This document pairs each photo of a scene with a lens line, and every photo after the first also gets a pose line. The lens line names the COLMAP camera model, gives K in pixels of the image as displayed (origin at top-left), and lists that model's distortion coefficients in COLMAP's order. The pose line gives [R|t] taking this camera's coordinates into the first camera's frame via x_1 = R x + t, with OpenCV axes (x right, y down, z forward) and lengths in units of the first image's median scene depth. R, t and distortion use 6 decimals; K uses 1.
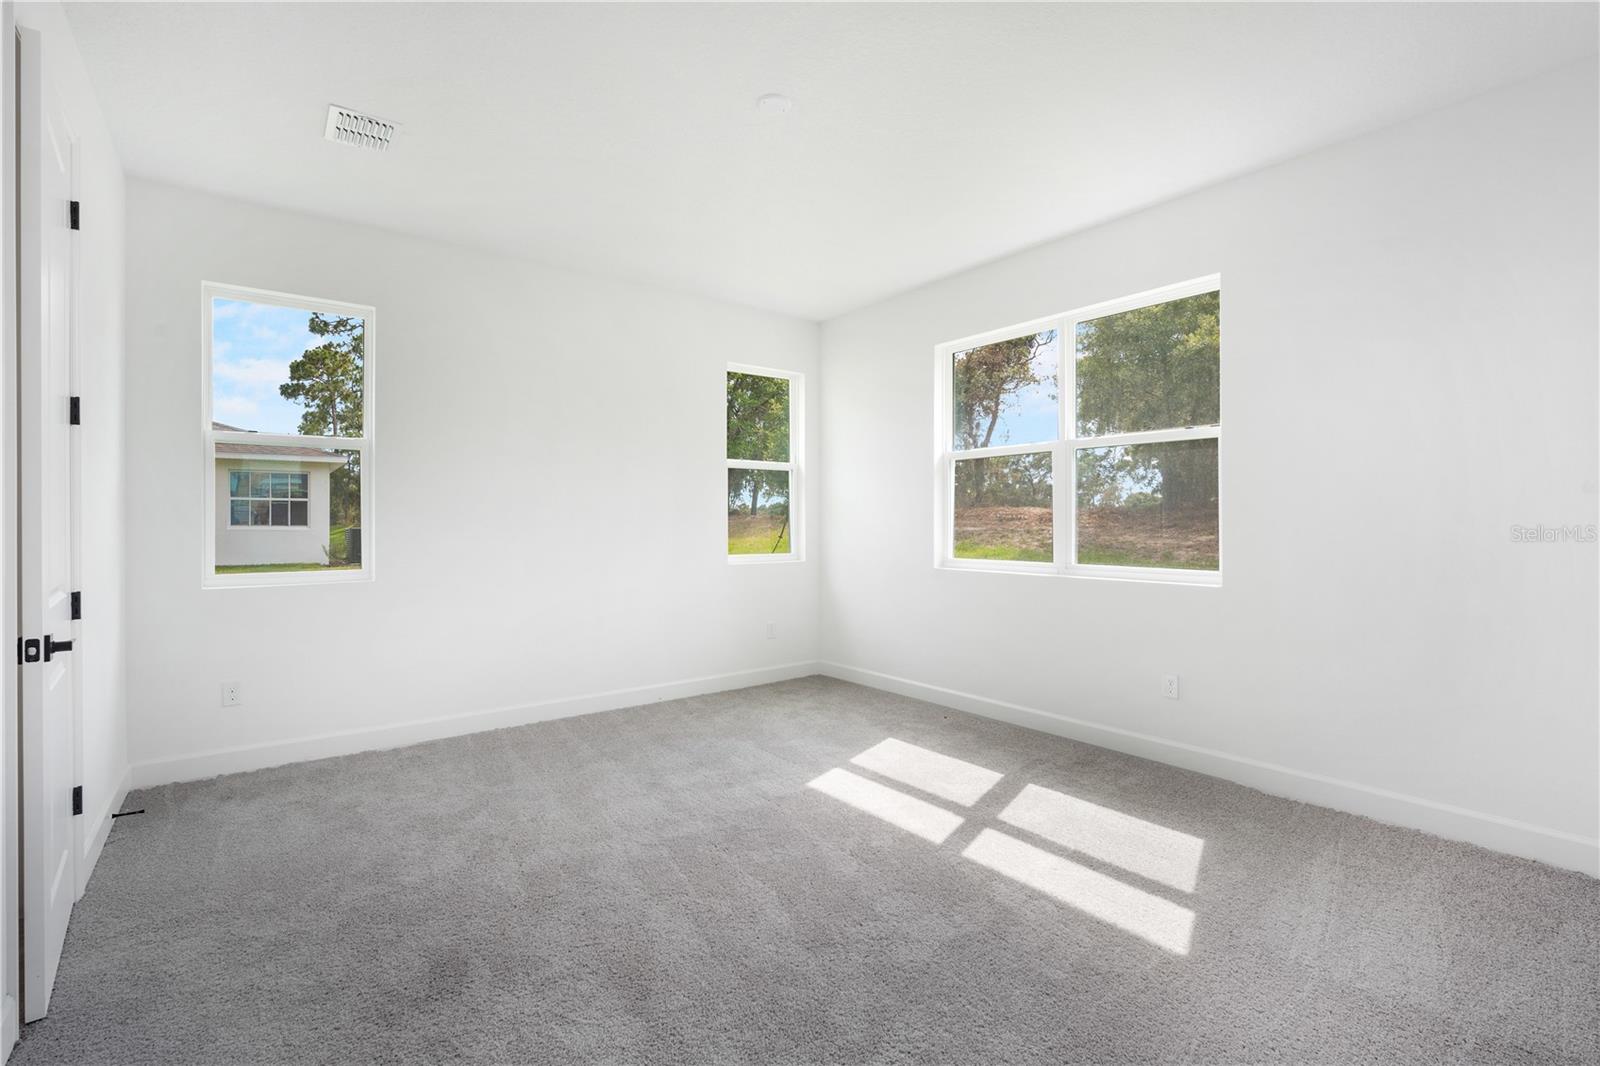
lens RADIAL K [[739.2, 0, 783.3], [0, 739.2, 527.8], [0, 0, 1]] dist [-0.007219, 0.000626]
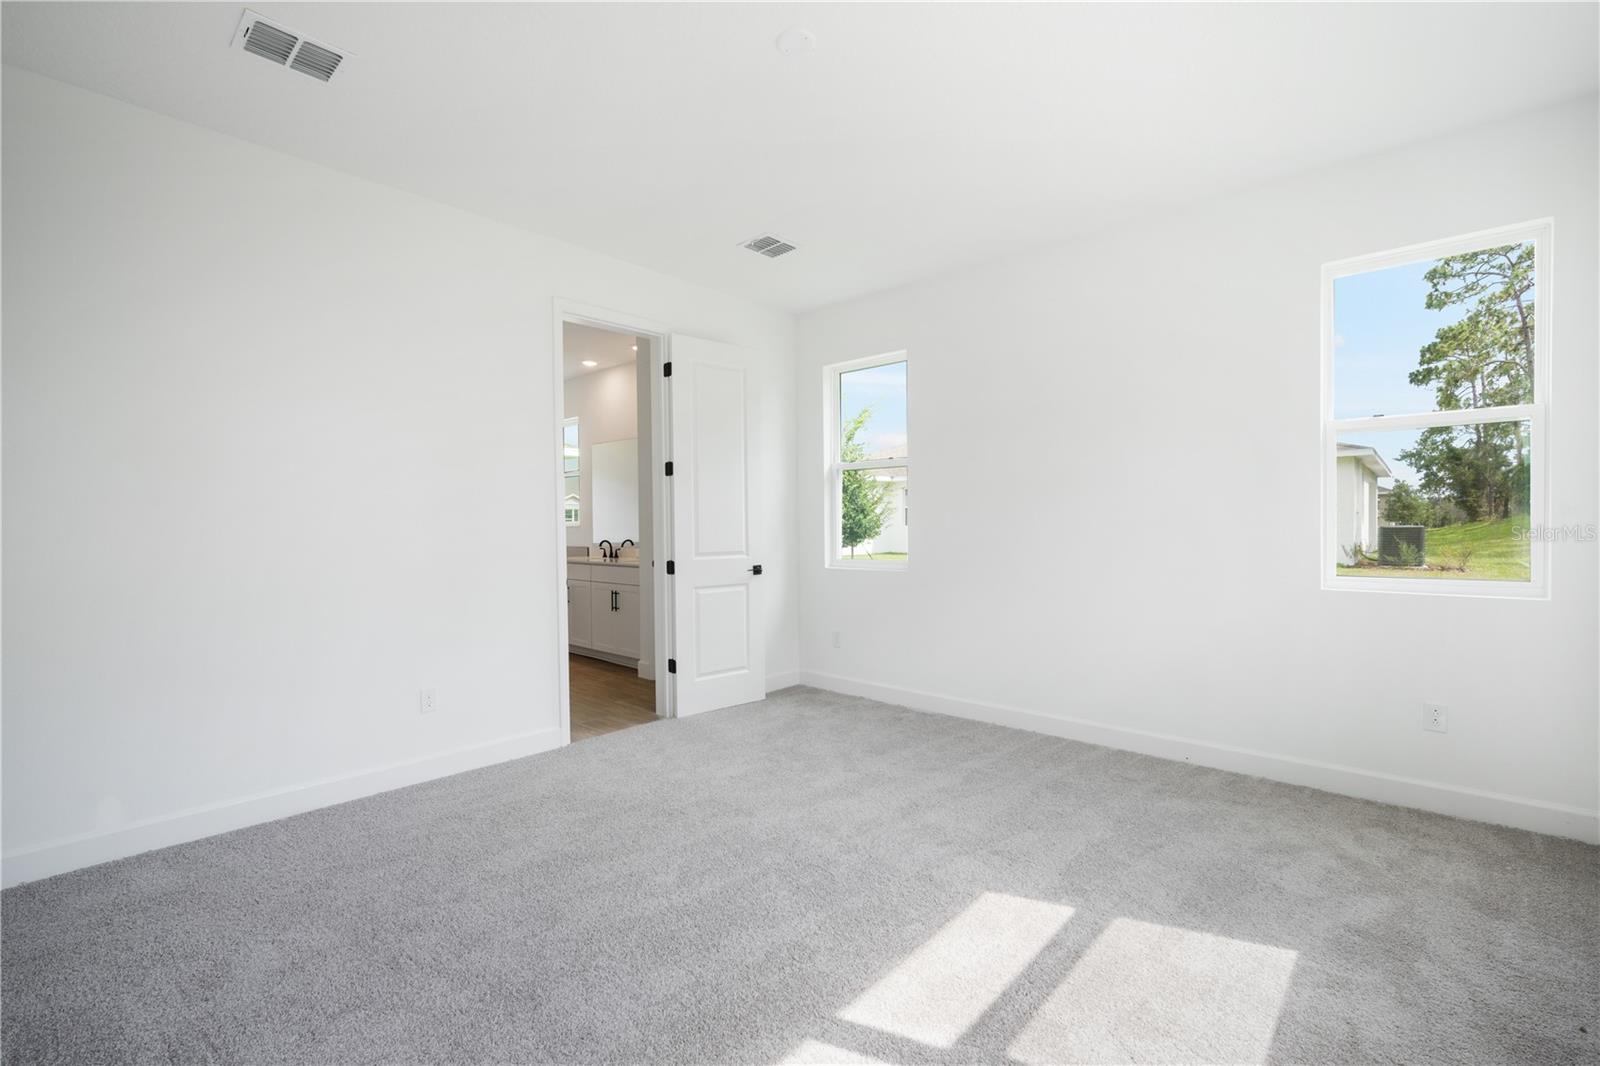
lens RADIAL K [[700.9, 0, 796.6], [0, 700.9, 535.7], [0, 0, 1]] dist [-0.004020, 0.000637]
pose [[0.184525, 0.022108, -0.982579, 0.565255], [-0.004054, 0.999756, 0.021733, -0.013319], [0.982819, -0.000027, 0.184570, 0.586262]]
